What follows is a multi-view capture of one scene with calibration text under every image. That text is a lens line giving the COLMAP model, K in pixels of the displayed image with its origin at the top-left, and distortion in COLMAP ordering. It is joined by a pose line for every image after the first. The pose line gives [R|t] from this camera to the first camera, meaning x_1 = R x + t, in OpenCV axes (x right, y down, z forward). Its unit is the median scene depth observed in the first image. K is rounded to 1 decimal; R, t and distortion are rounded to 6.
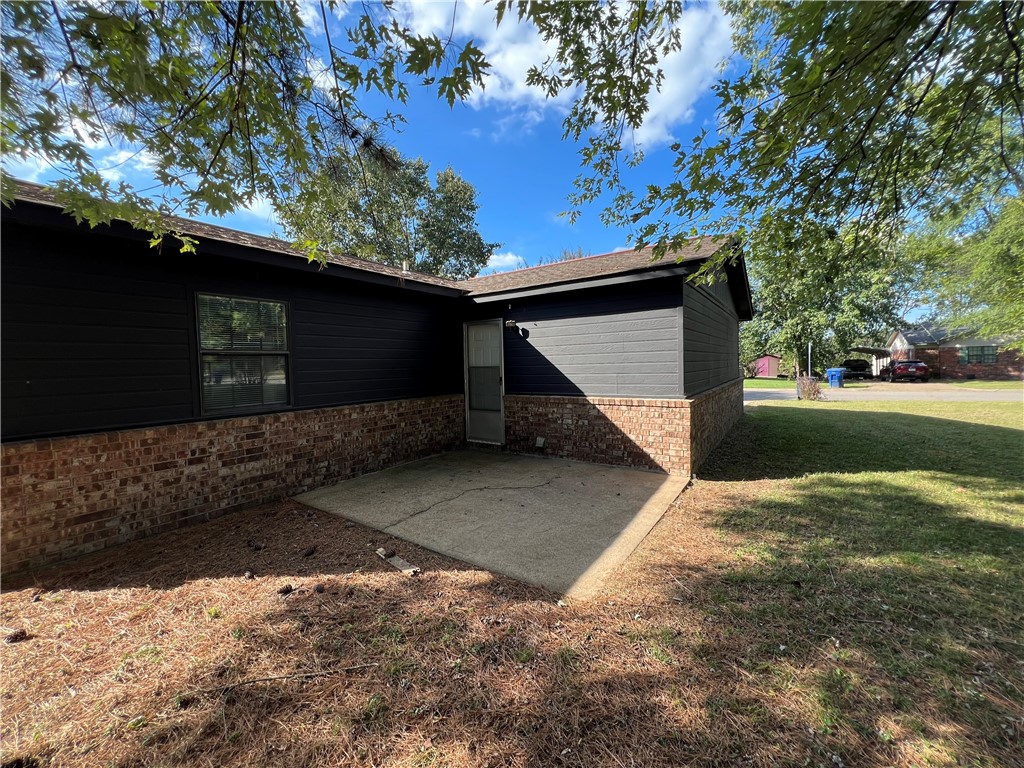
lens RADIAL K [[408.4, 0, 509.0], [0, 408.4, 381.0], [0, 0, 1]] dist [-0.005212, 0.000845]
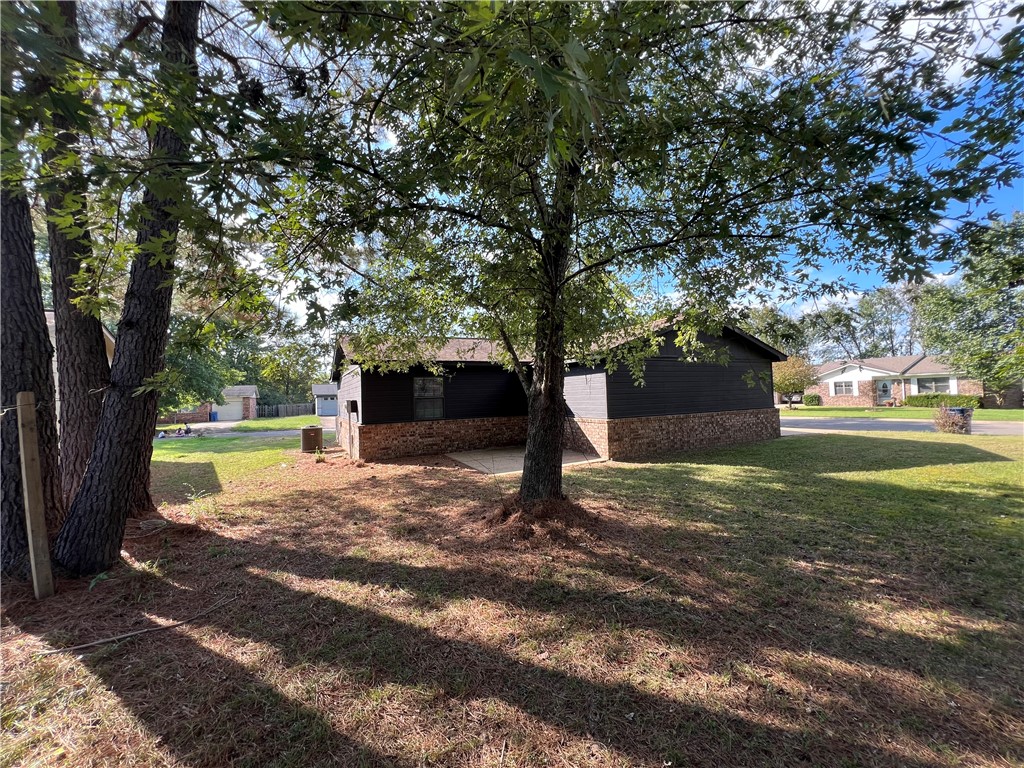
lens RADIAL K [[408.4, 0, 509.0], [0, 408.4, 381.0], [0, 0, 1]] dist [-0.005212, 0.000845]
pose [[0.874775, -0.020540, -0.484094, 1.060204], [-0.009796, 0.998147, -0.060052, -0.019222], [0.484431, 0.057275, 0.872953, -1.040271]]
